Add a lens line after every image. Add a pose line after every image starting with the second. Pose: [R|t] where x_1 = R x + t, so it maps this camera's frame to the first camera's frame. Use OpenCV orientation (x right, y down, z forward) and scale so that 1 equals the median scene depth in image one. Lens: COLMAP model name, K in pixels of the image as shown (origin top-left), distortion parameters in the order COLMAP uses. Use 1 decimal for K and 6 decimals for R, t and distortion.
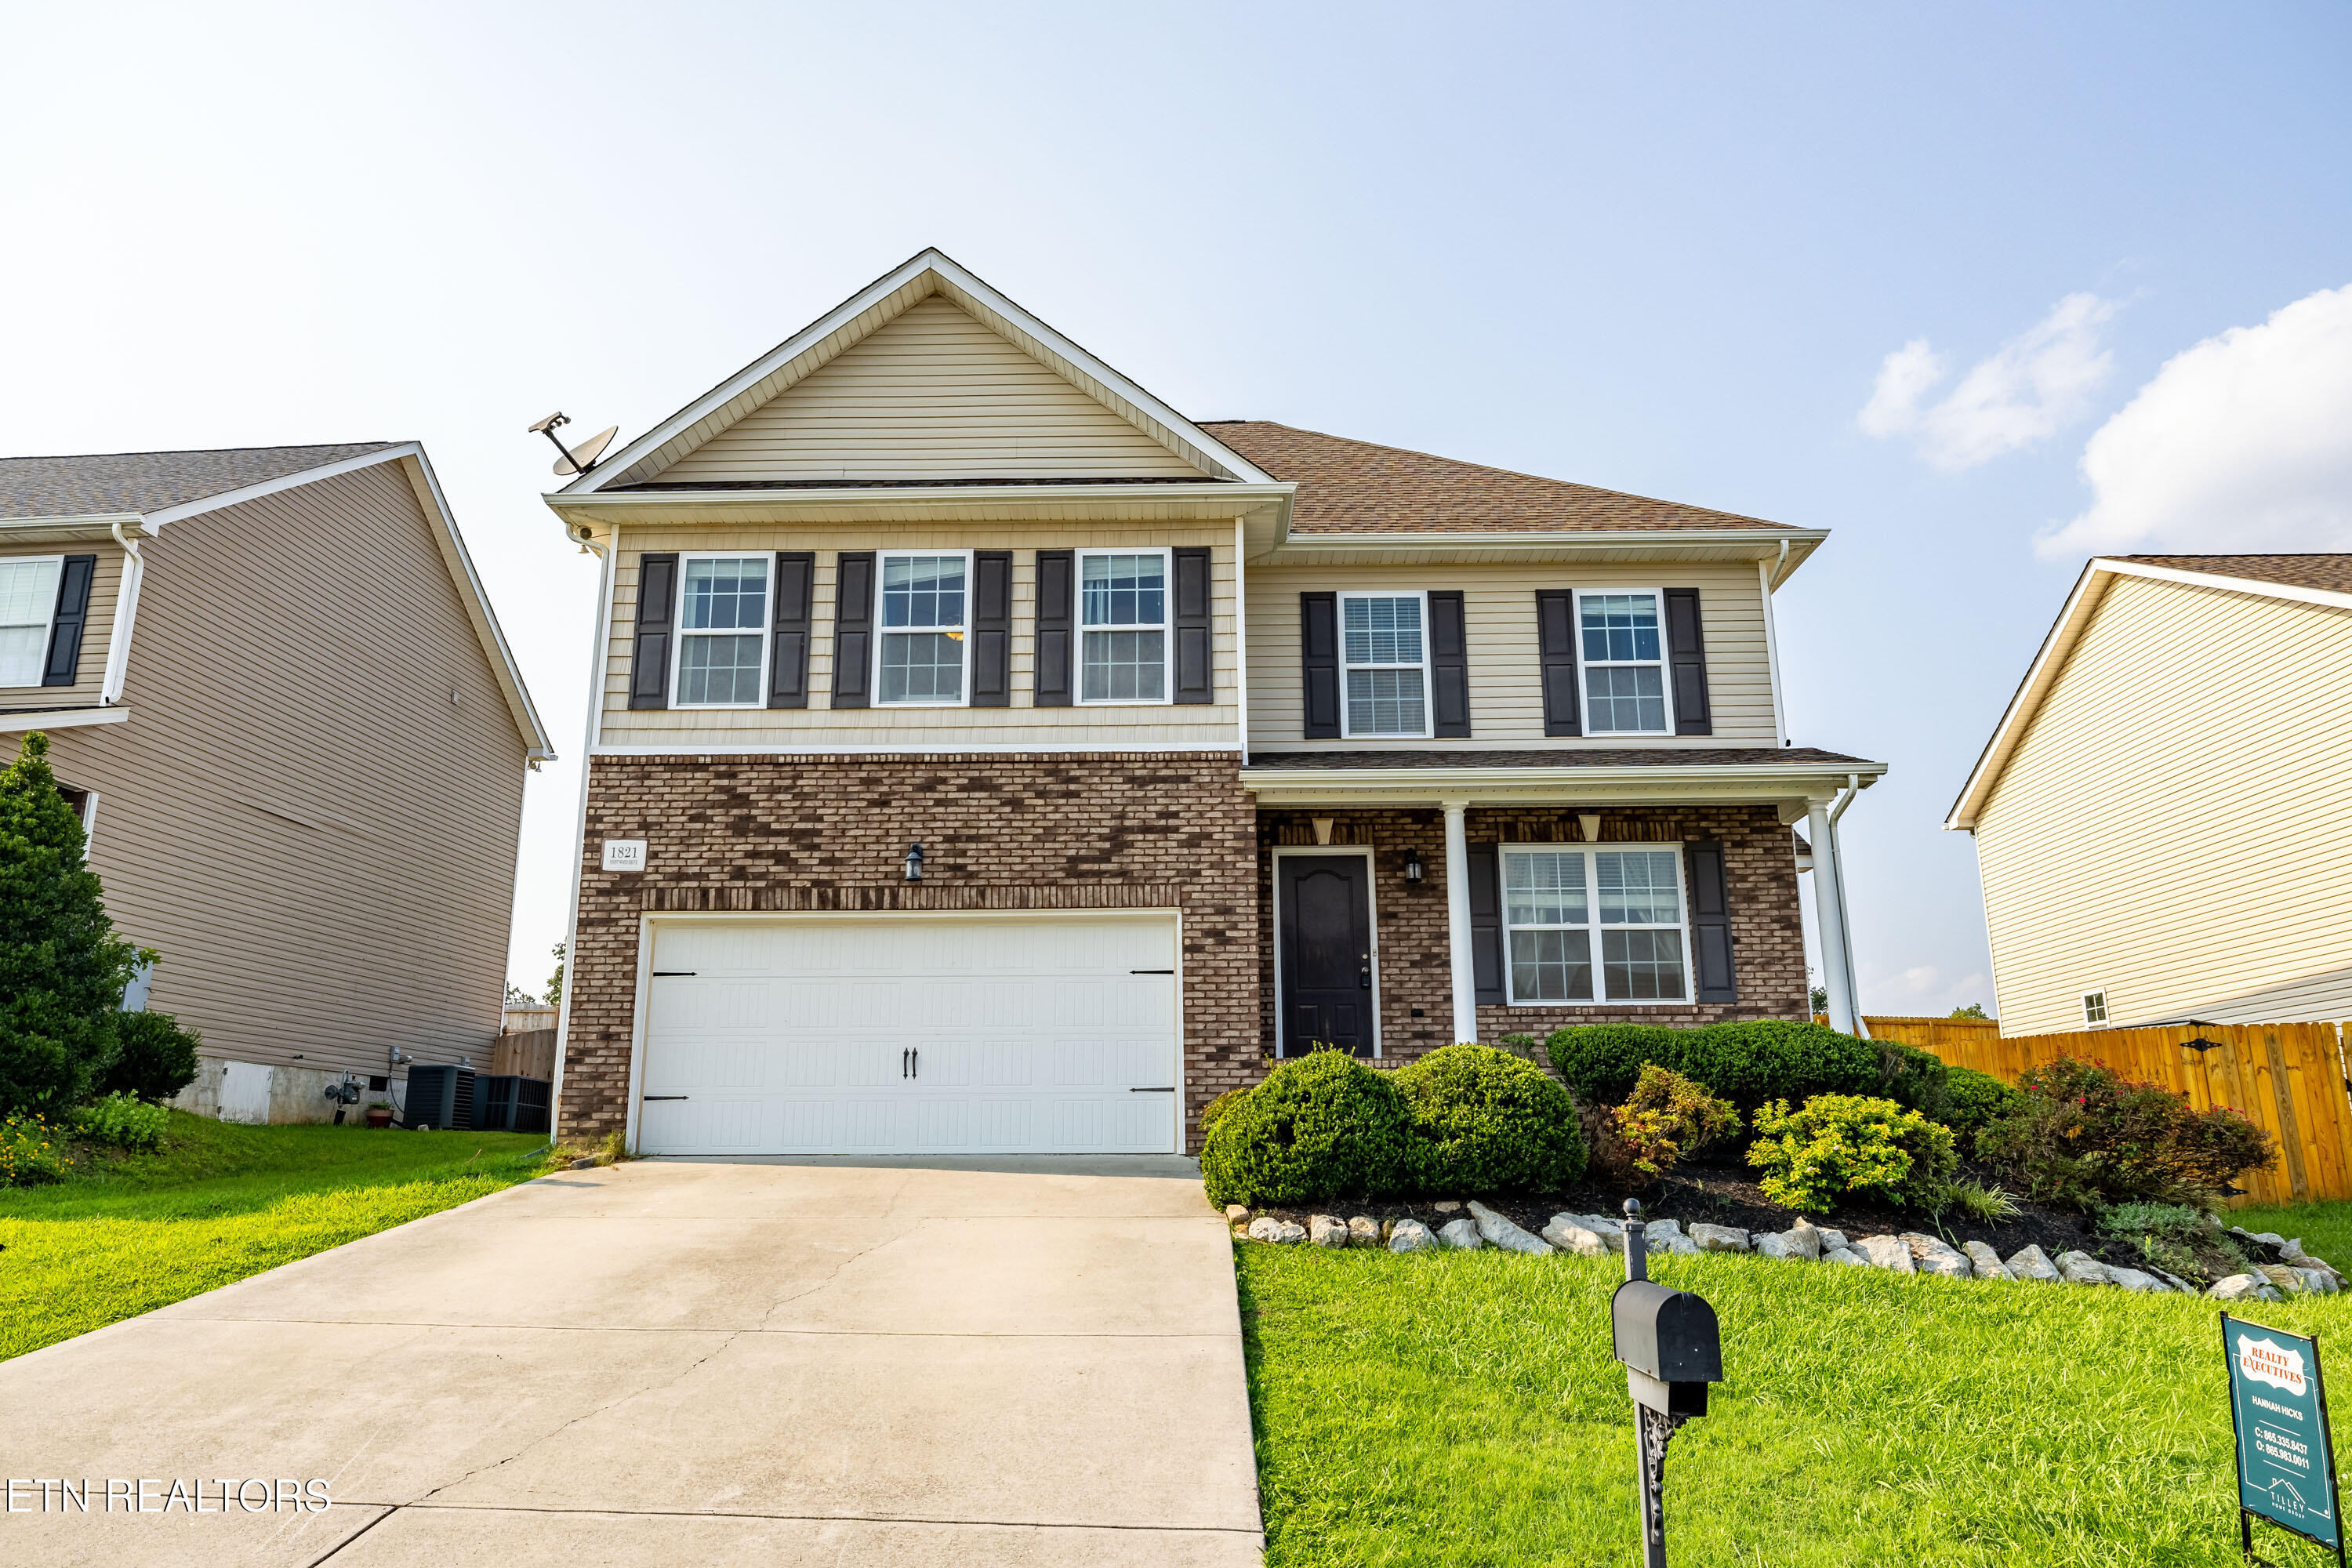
lens RADIAL K [[1668.6, 0, 1214.9], [0, 1668.6, 704.9], [0, 0, 1]] dist [0.001865, -0.001624]
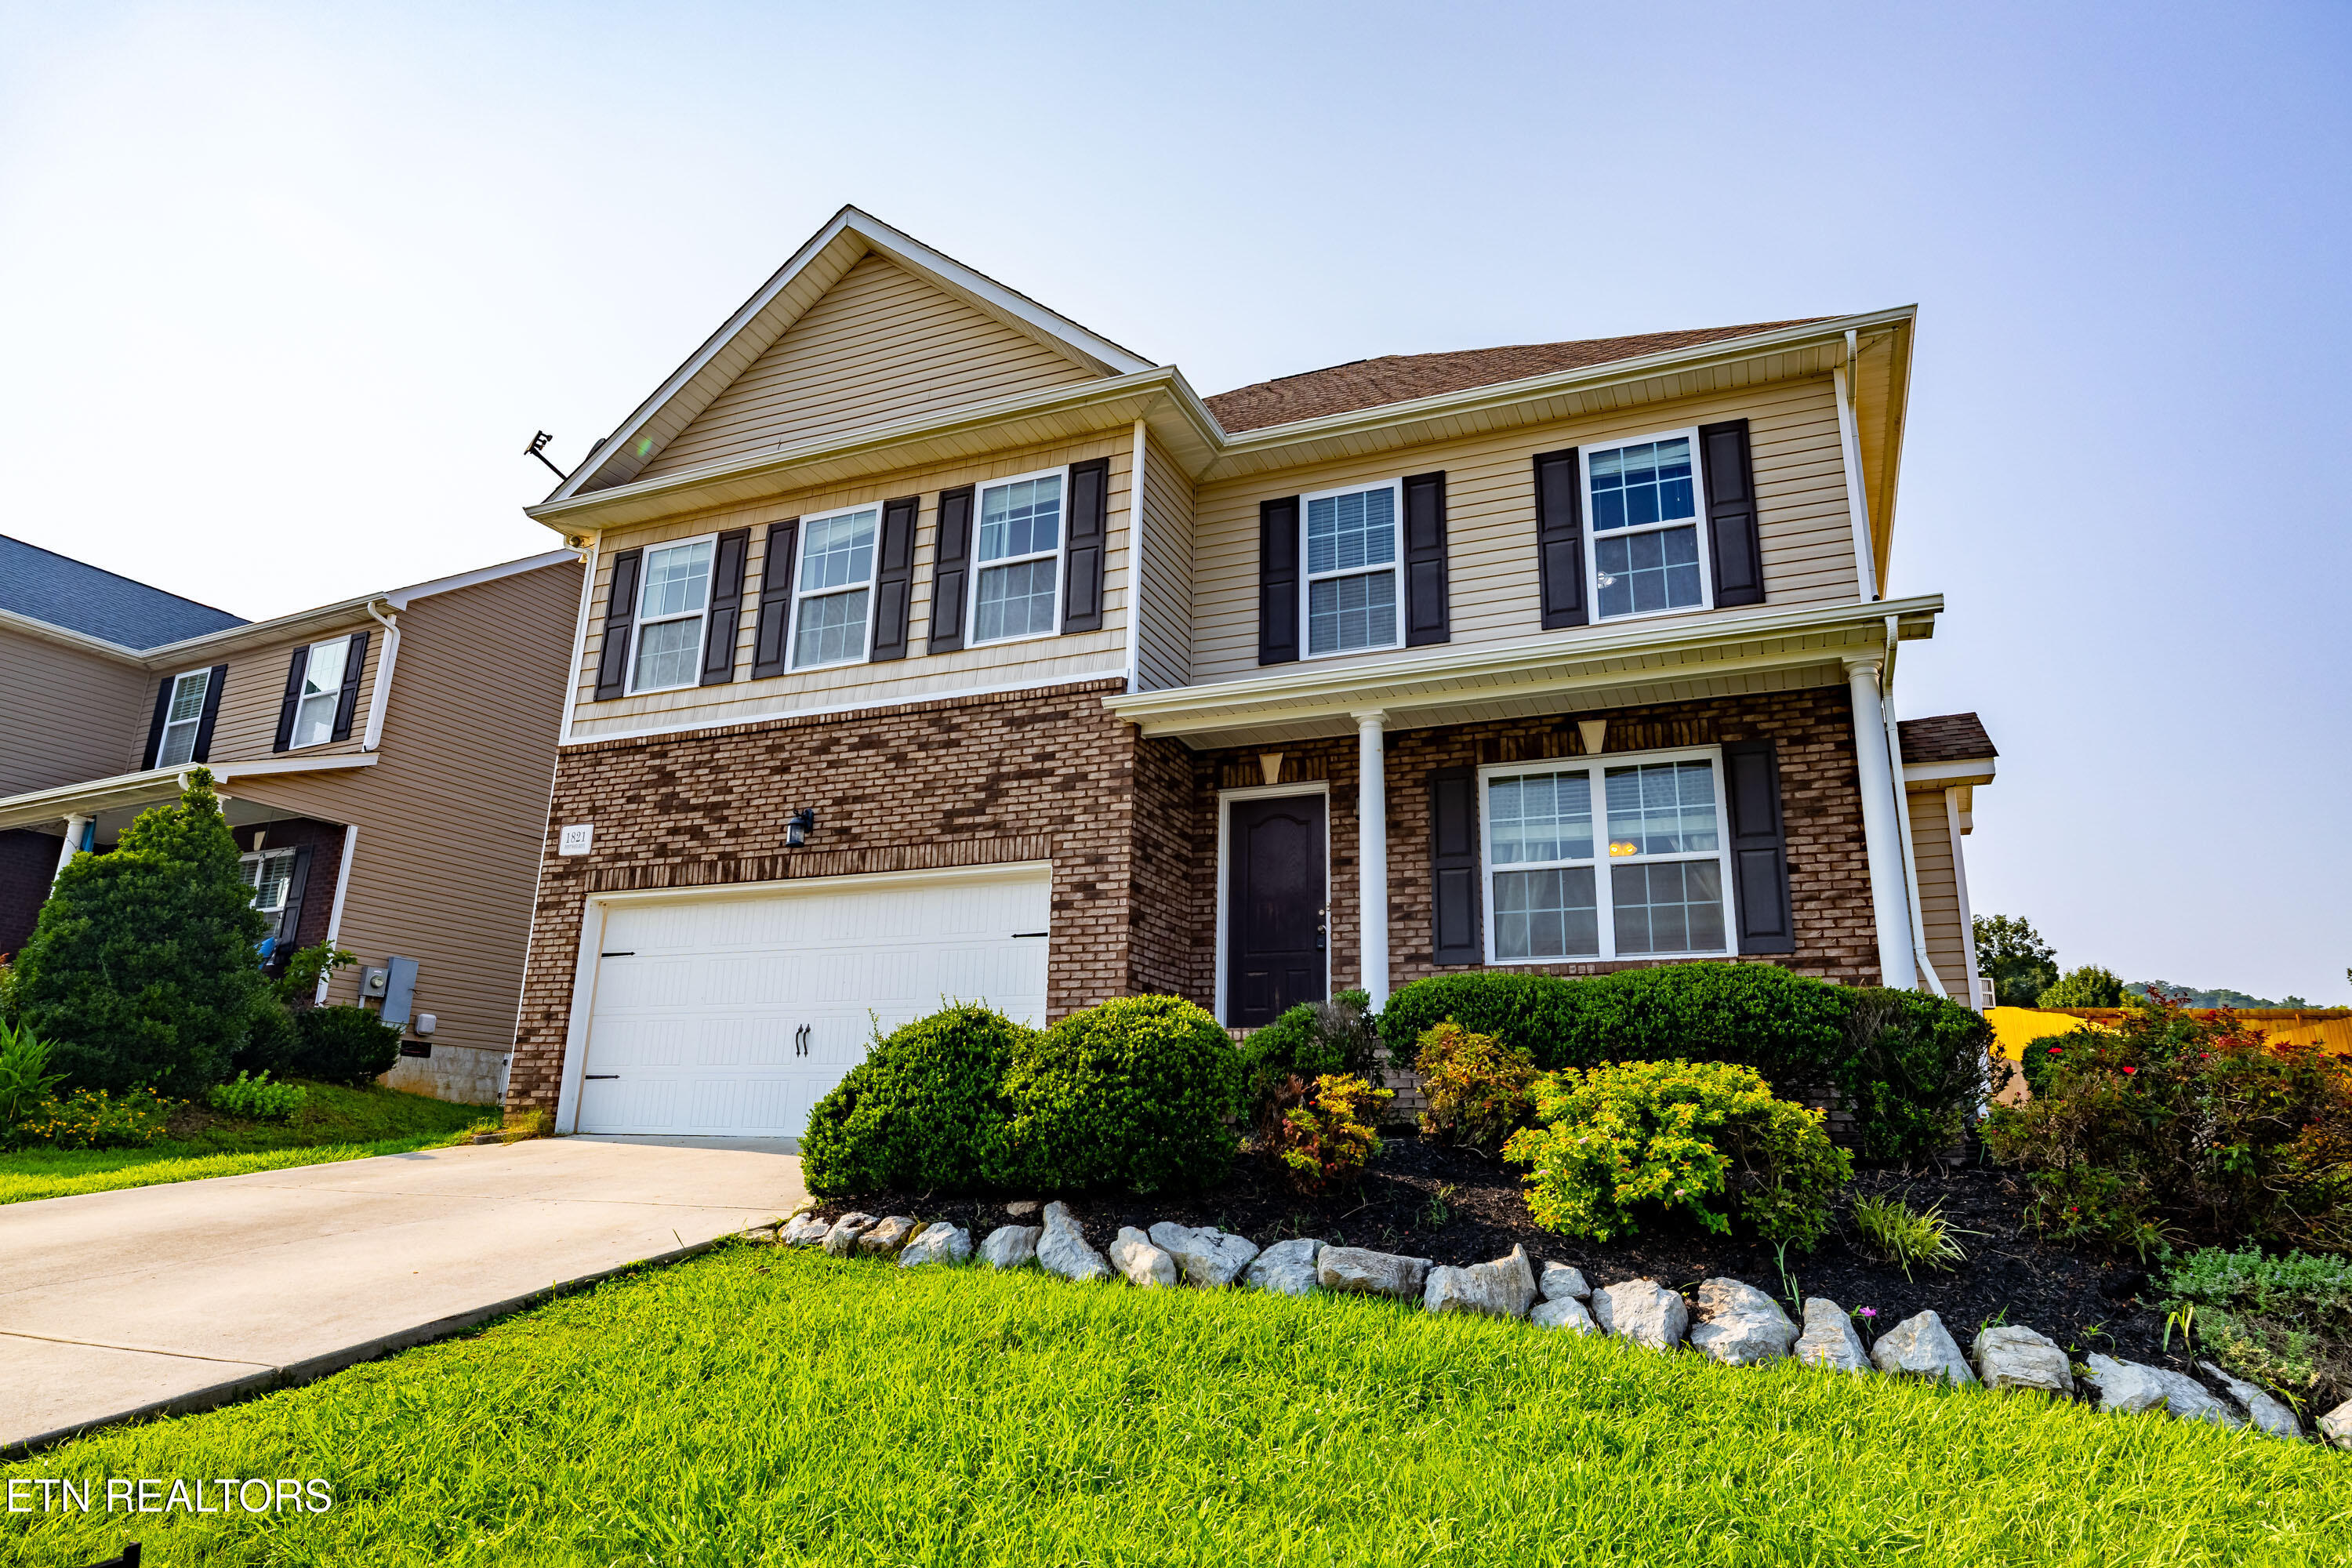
lens RADIAL K [[1479.1, 0, 1180.7], [0, 1479.1, 724.6], [0, 0, 1]] dist [0.000109, 0.000421]
pose [[0.914014, -0.092855, -0.394914, 0.346591], [0.082648, 0.995658, -0.042822, 0.087854], [0.397176, 0.006501, 0.917720, 0.307902]]
